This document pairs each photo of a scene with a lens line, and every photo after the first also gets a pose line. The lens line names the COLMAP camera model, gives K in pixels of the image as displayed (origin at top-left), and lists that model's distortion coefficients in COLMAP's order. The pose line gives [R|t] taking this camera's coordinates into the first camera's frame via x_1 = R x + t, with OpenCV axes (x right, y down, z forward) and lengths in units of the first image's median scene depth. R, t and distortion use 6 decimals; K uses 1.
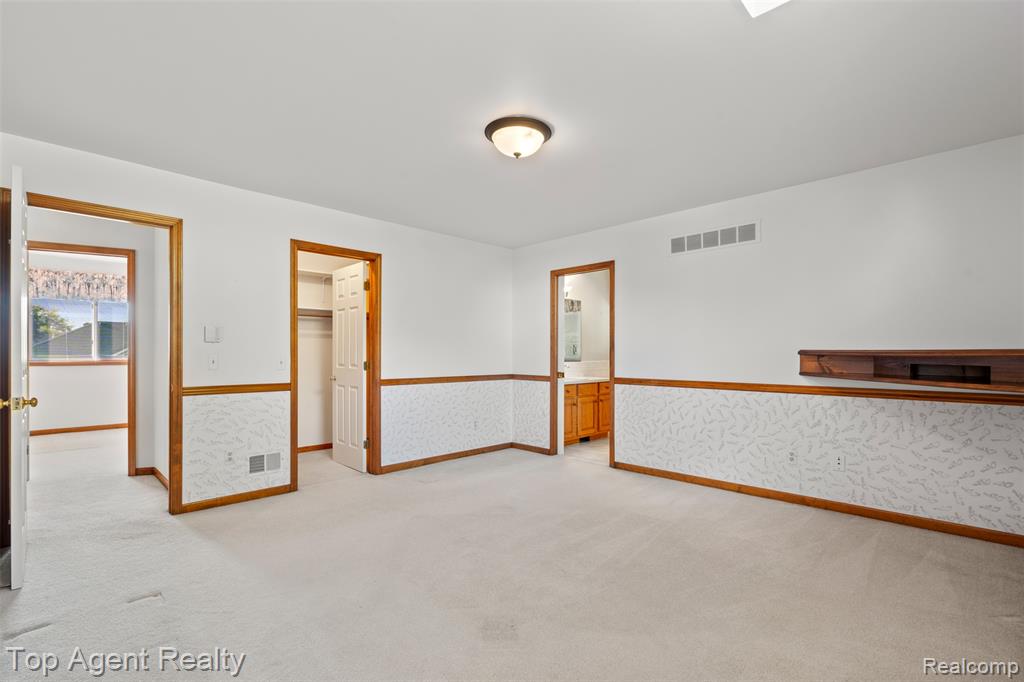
lens RADIAL K [[459.3, 0, 512.0], [0, 459.3, 350.1], [0, 0, 1]] dist [-0.006012, 0.003026]
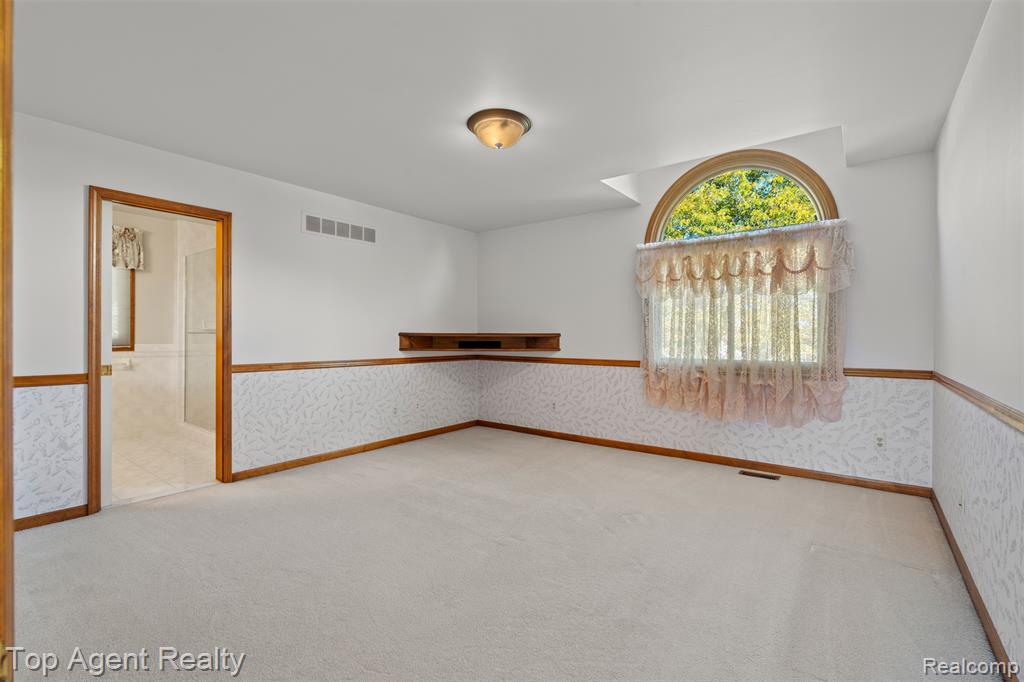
lens RADIAL K [[459.3, 0, 513.0], [0, 459.3, 338.2], [0, 0, 1]] dist [-0.006012, 0.003026]
pose [[-0.115964, -0.002001, 0.993251, -0.798490], [-0.008244, 0.999965, 0.001052, 0.012913], [-0.993219, -0.008066, -0.115976, 0.826964]]
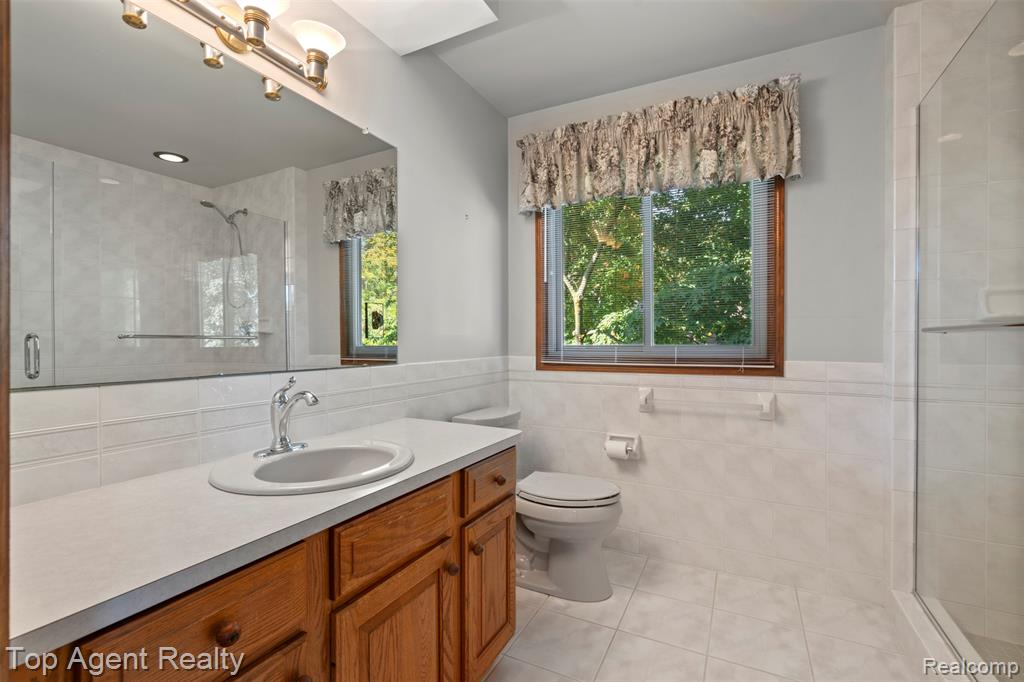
lens RADIAL K [[459.3, 0, 509.8], [0, 459.3, 347.3], [0, 0, 1]] dist [-0.006012, 0.003026]
pose [[0.957406, -0.003114, 0.288728, 0.257960], [0.000928, 0.999970, 0.007706, 0.020706], [-0.288743, -0.007110, 0.957380, 1.373441]]
